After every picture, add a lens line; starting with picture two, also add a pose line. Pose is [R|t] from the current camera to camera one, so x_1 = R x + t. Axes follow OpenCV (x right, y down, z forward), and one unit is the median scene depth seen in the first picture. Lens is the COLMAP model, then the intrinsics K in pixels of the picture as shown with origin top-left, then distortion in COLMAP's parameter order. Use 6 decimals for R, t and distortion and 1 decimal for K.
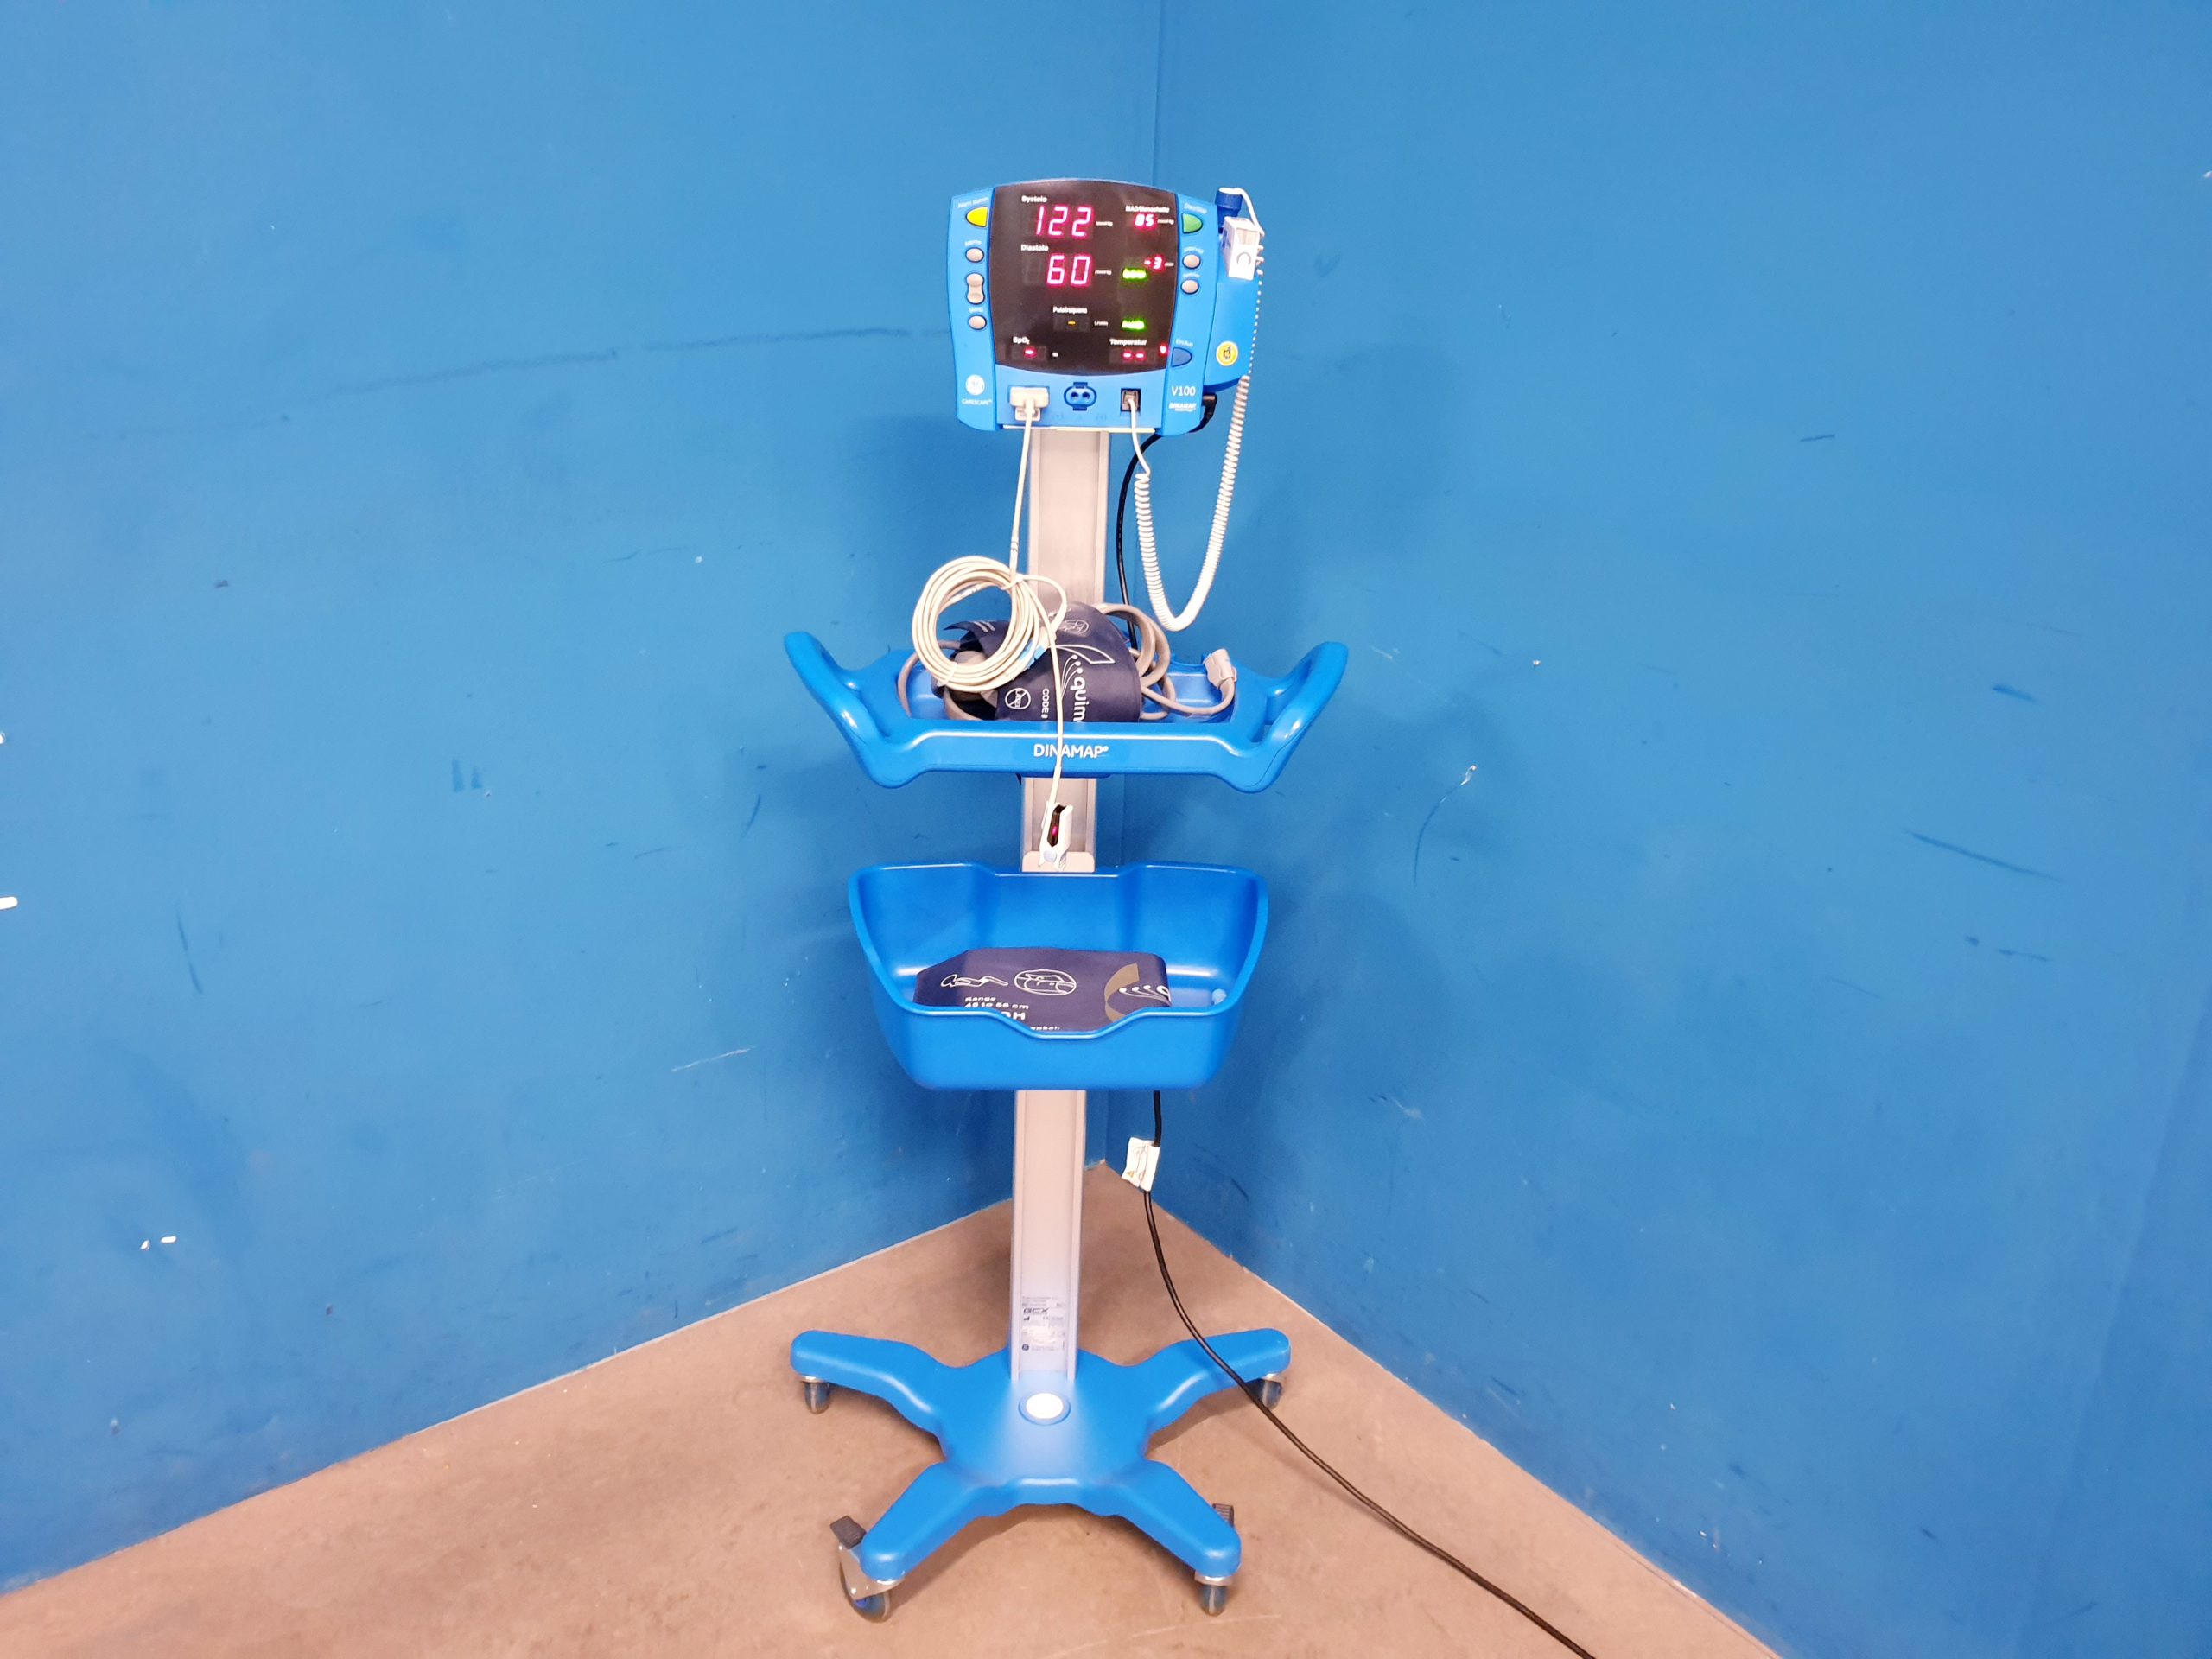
lens RADIAL K [[1774.7, 0, 1083.2], [0, 1774.7, 843.2], [0, 0, 1]] dist [-0.018253, 0.038919]
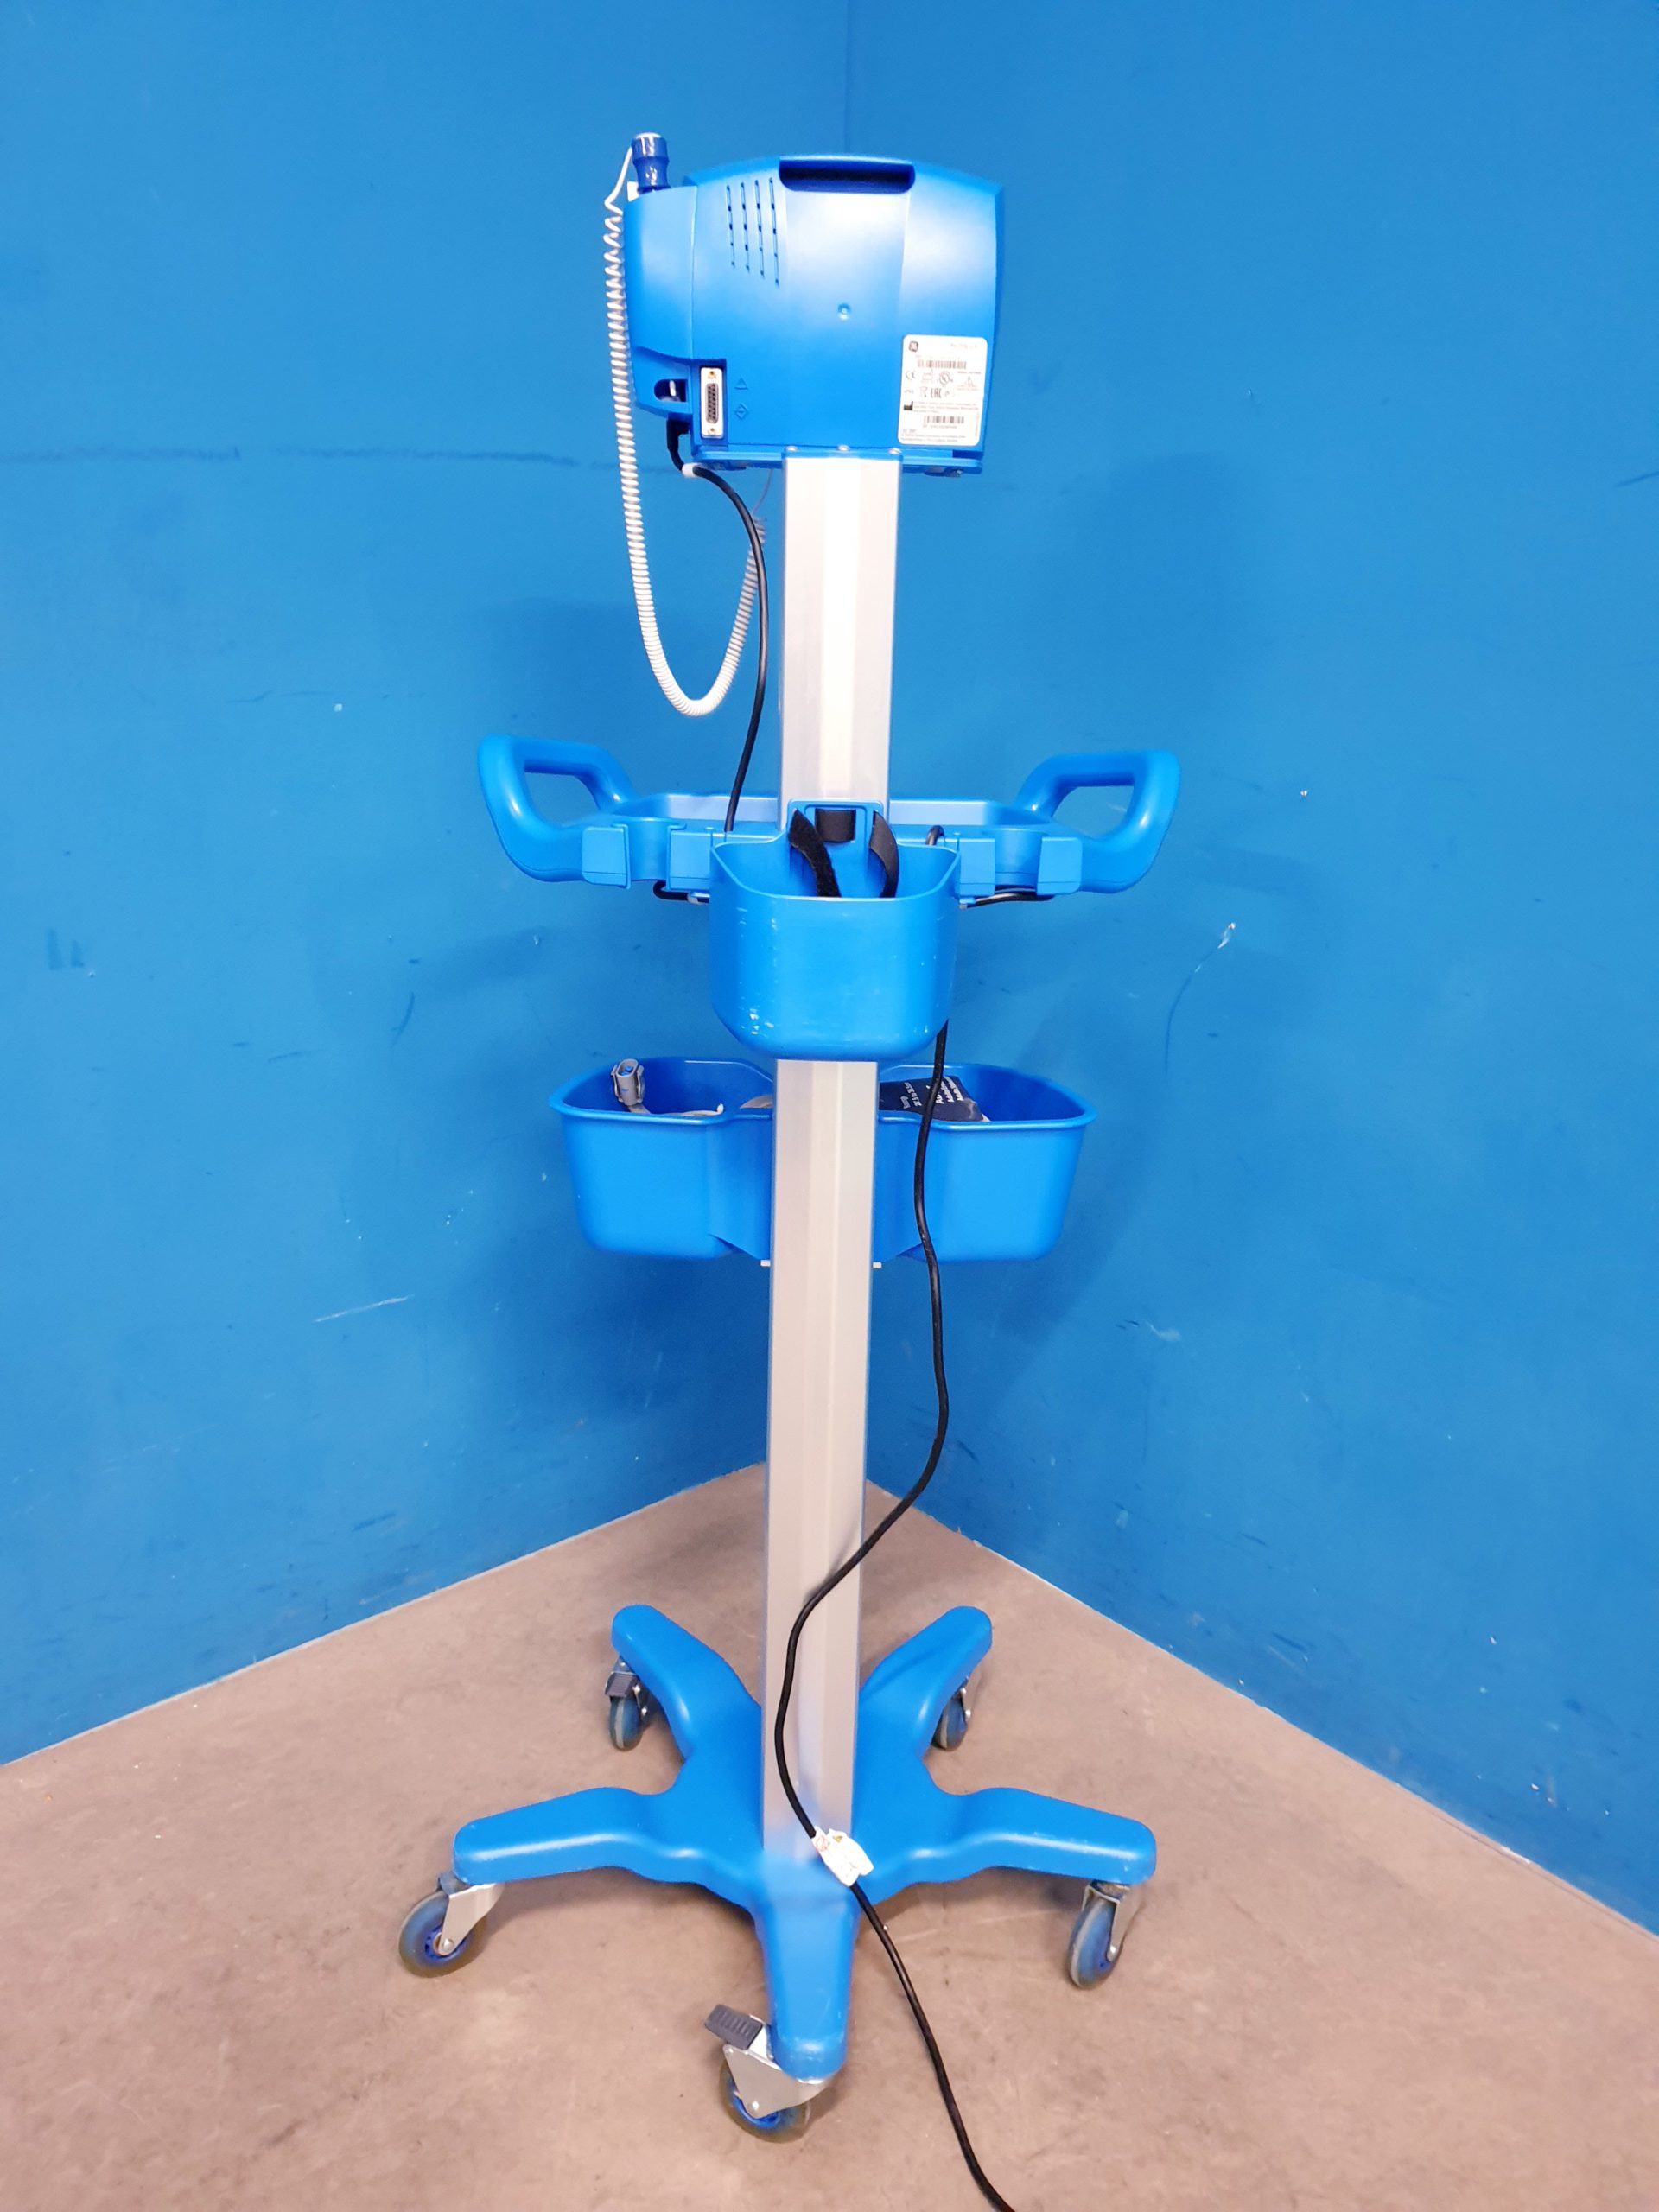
lens RADIAL K [[1774.7, 0, 838.0], [0, 1774.7, 1140.8], [0, 0, 1]] dist [-0.018253, 0.038919]
pose [[0.997297, -0.029823, 0.067146, -0.037902], [0.033724, 0.997762, -0.057732, 0.107733], [-0.065274, 0.059840, 0.996072, 0.132793]]
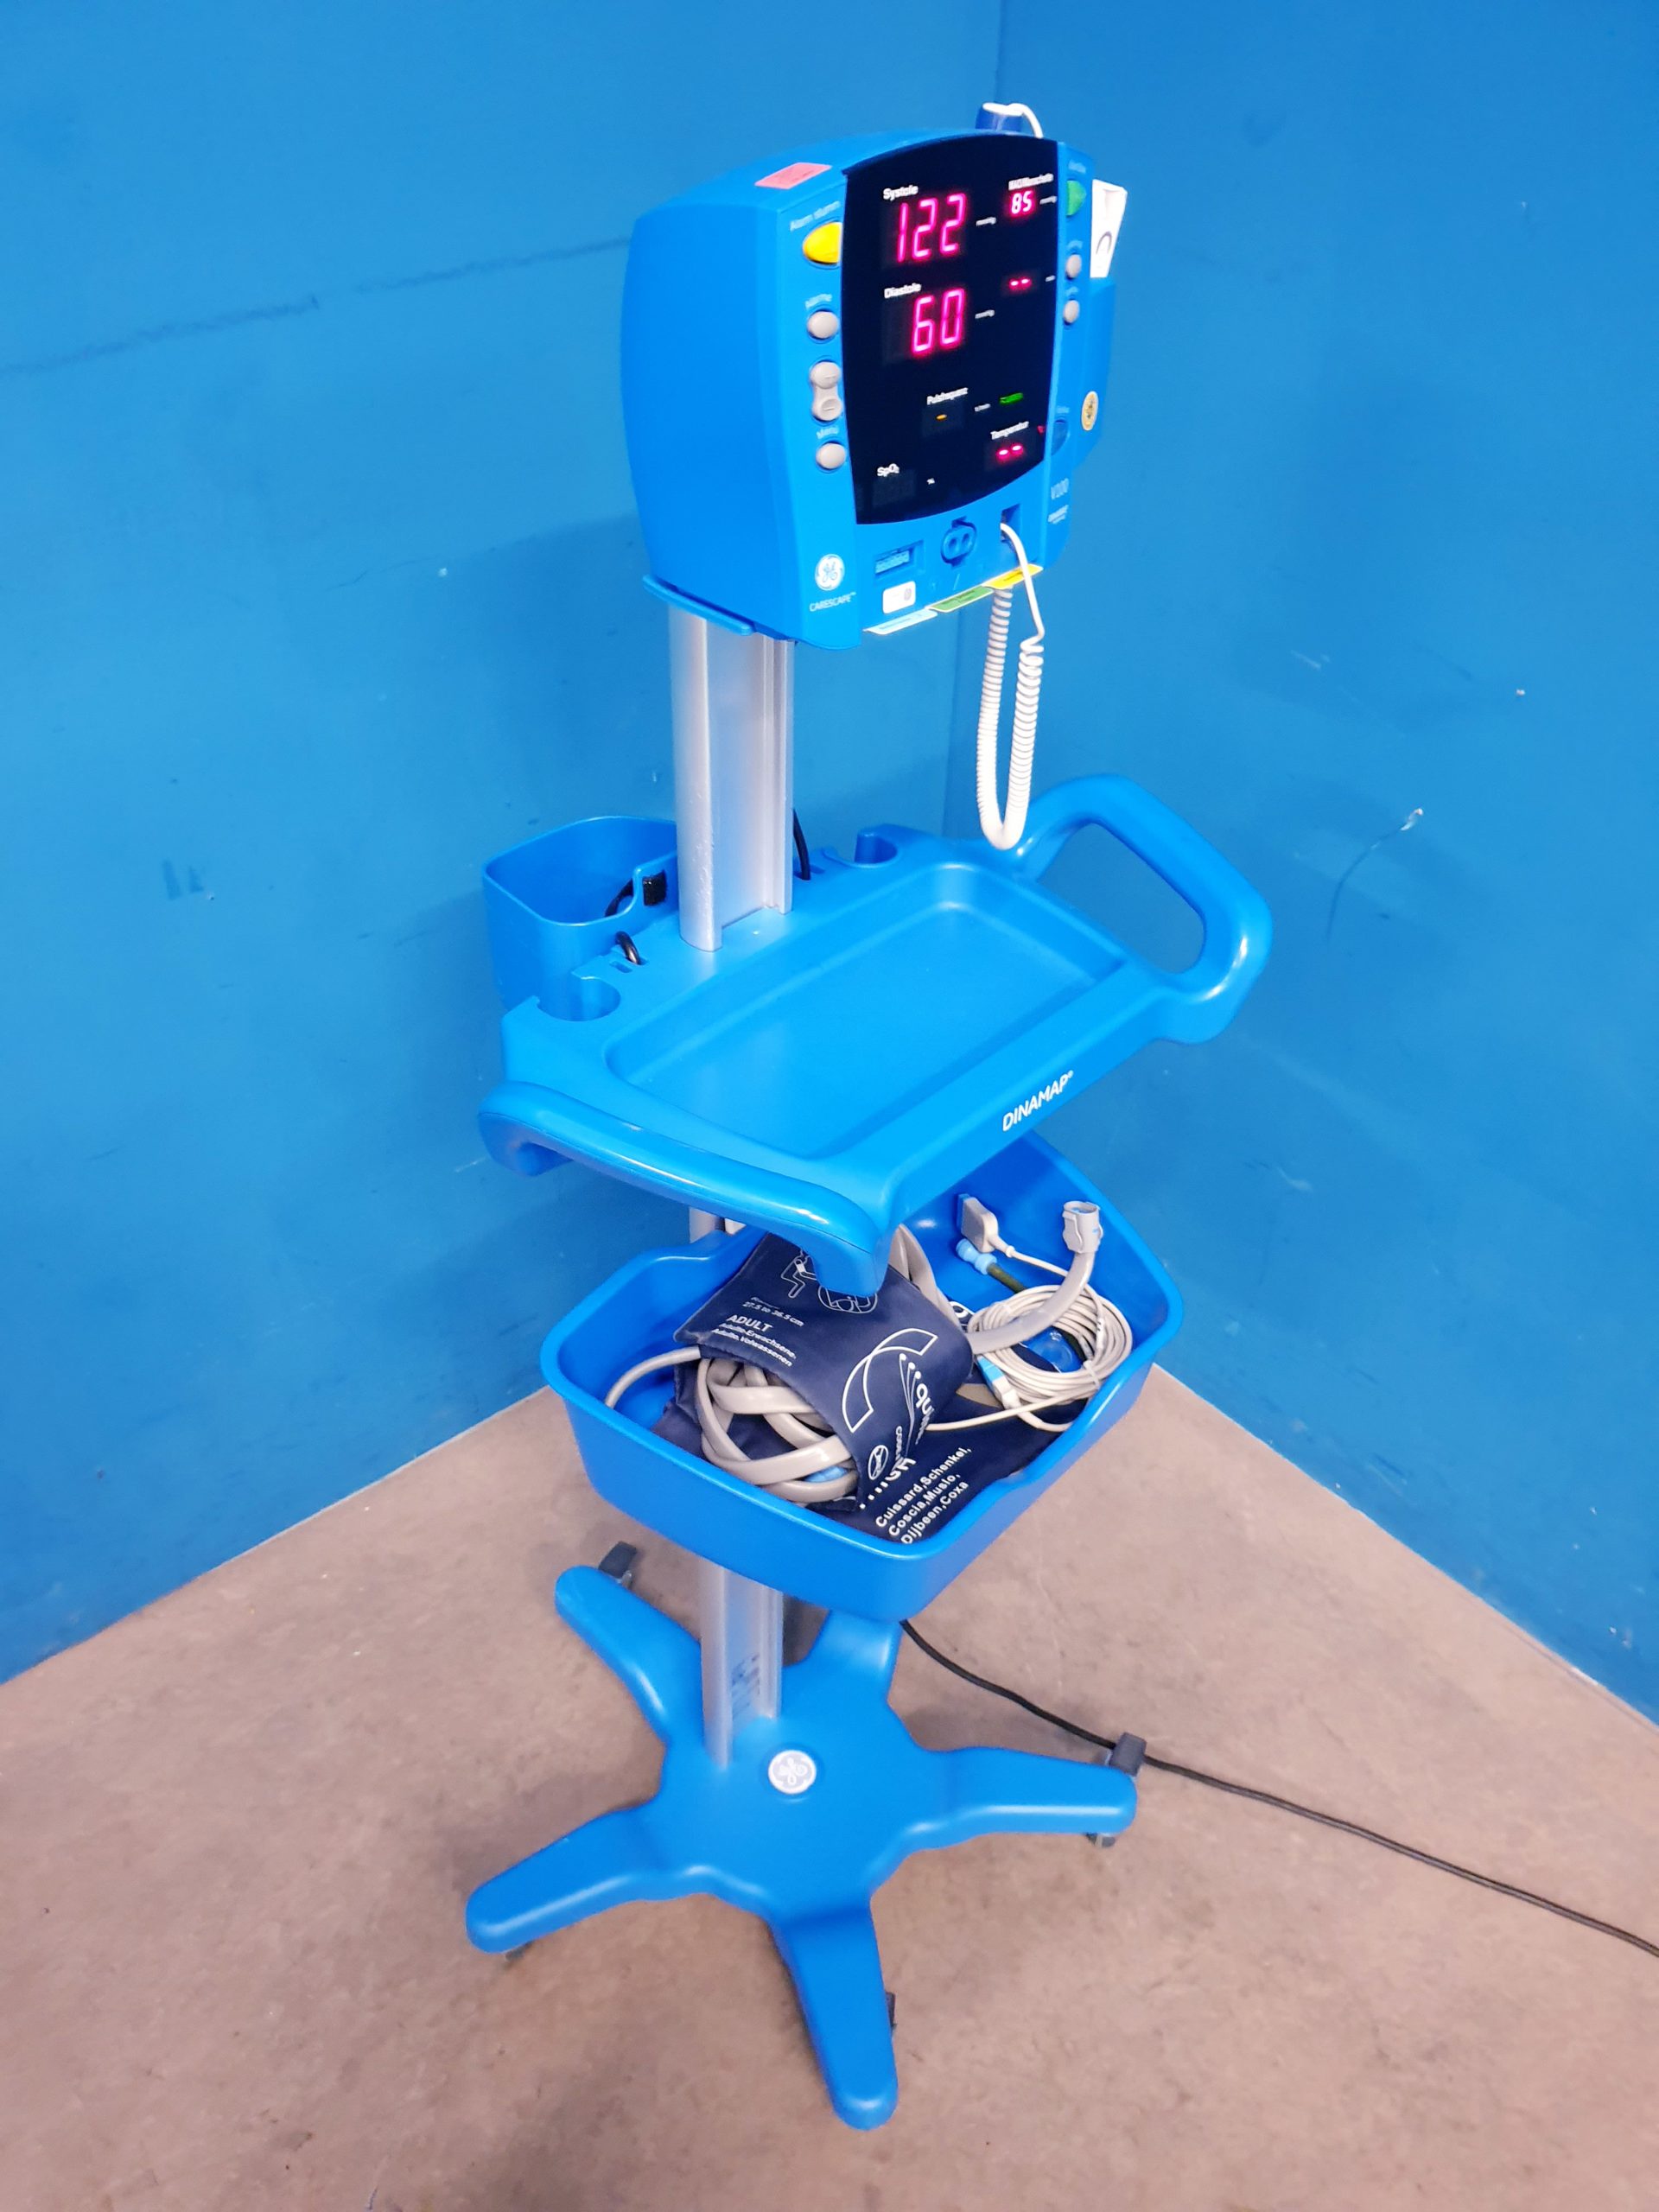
lens RADIAL K [[1774.7, 0, 818.9], [0, 1774.7, 1145.5], [0, 0, 1]] dist [-0.018253, 0.038919]
pose [[0.998434, -0.043145, 0.035613, -0.090808], [0.031388, 0.958964, 0.281785, -0.131559], [-0.046309, -0.280226, 0.958816, 0.178965]]
